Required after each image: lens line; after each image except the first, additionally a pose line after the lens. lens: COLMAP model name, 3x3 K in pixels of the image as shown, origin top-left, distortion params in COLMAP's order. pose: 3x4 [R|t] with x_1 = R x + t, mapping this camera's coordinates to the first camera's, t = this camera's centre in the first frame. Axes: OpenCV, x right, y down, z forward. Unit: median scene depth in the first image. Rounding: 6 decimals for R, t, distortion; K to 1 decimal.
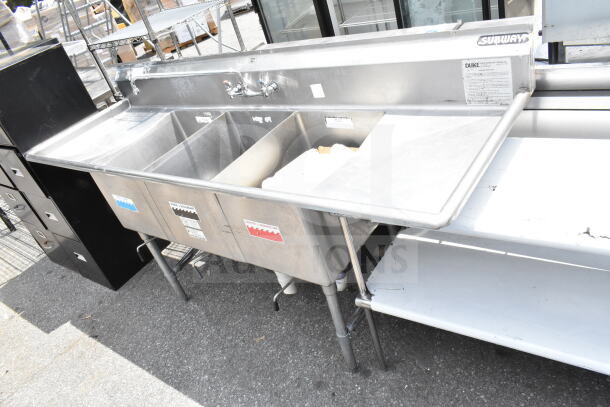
lens RADIAL K [[462.3, 0, 304.1], [0, 462.3, 204.0], [0, 0, 1]] dist [-0.004628, 0.002048]
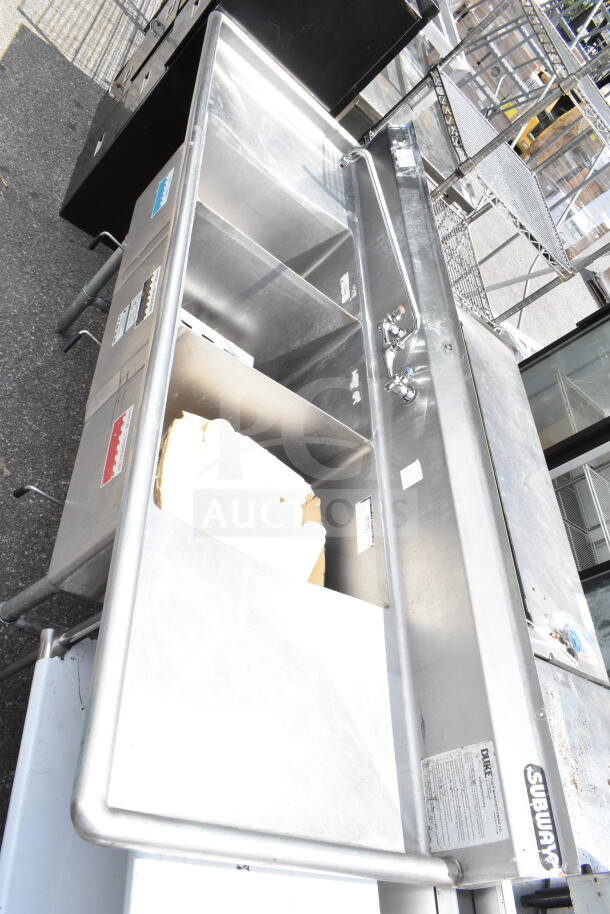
lens RADIAL K [[692.7, 0, 307.5], [0, 692.7, 456.0], [0, 0, 1]] dist [-0.004628, 0.002048]
pose [[0.227183, 0.973753, -0.013850, -0.009709], [-0.971950, 0.227605, 0.059241, -0.173301], [0.060838, 0.000003, 0.998148, 0.150295]]
